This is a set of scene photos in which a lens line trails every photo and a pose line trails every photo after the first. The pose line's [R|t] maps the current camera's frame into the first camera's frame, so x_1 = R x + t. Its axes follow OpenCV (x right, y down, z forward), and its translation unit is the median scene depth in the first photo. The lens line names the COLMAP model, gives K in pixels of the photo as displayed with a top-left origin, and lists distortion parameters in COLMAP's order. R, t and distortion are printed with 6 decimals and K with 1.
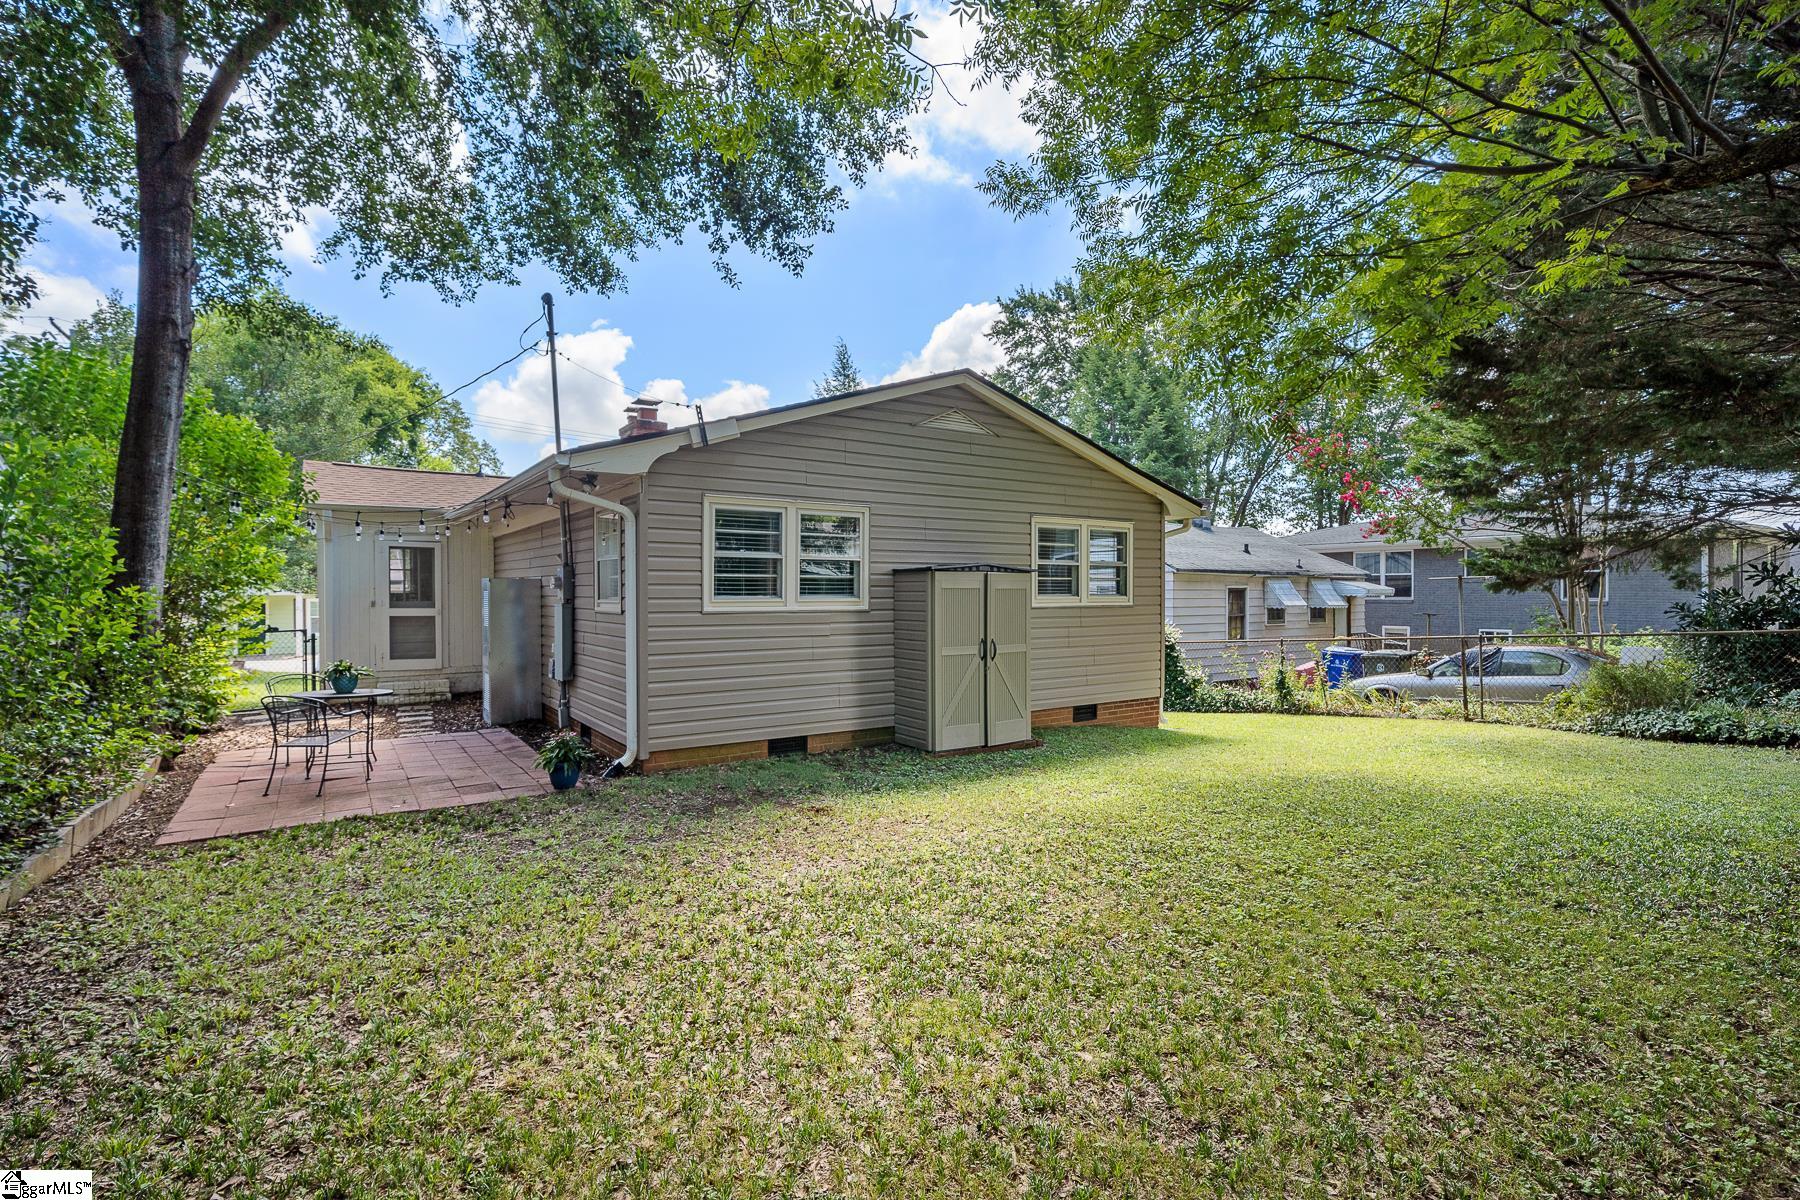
lens RADIAL K [[834.3, 0, 897.7], [0, 834.3, 591.3], [0, 0, 1]] dist [0.001548, -0.000205]
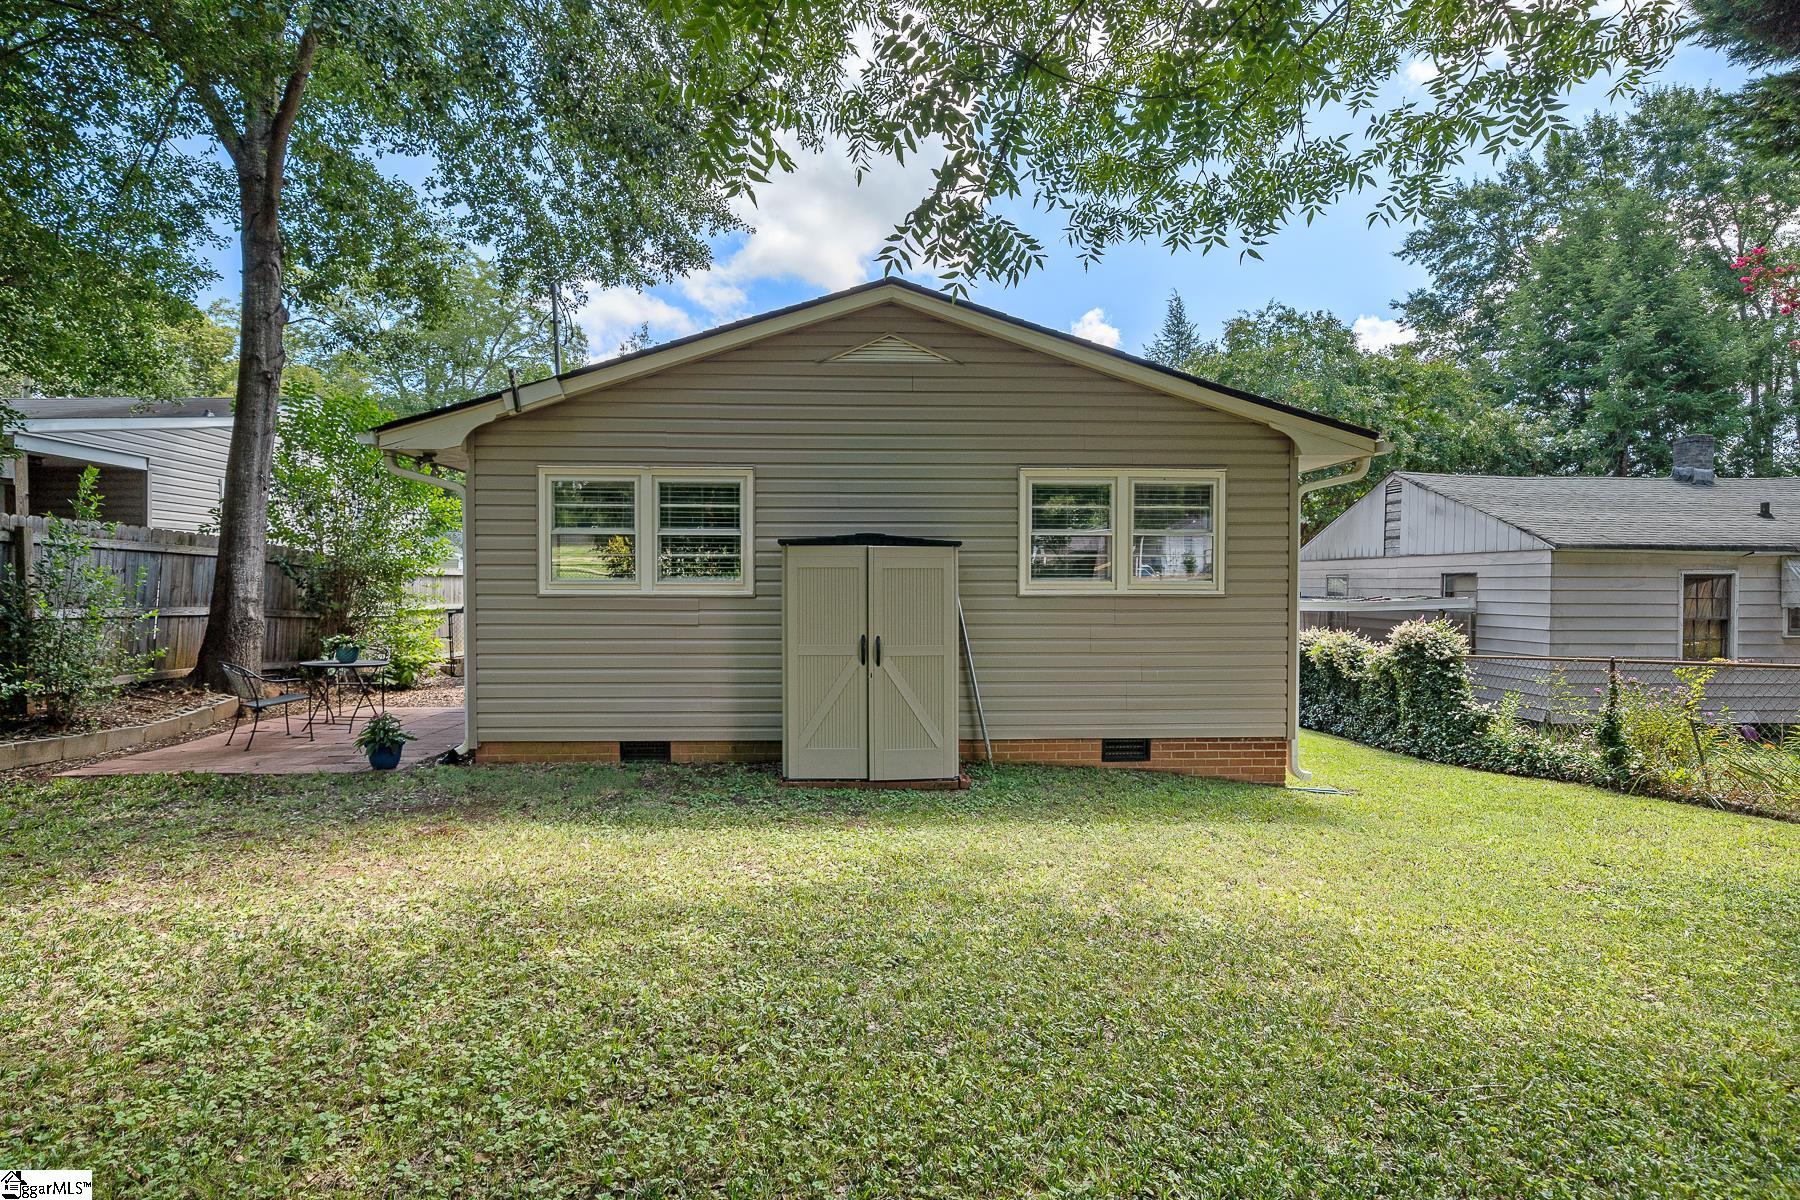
lens RADIAL K [[834.3, 0, 897.7], [0, 834.3, 591.3], [0, 0, 1]] dist [0.001548, -0.000205]
pose [[0.848633, 0.005420, -0.528955, 0.428735], [-0.002045, 0.999974, 0.006965, 0.010253], [0.528979, -0.004829, 0.848621, 0.316061]]
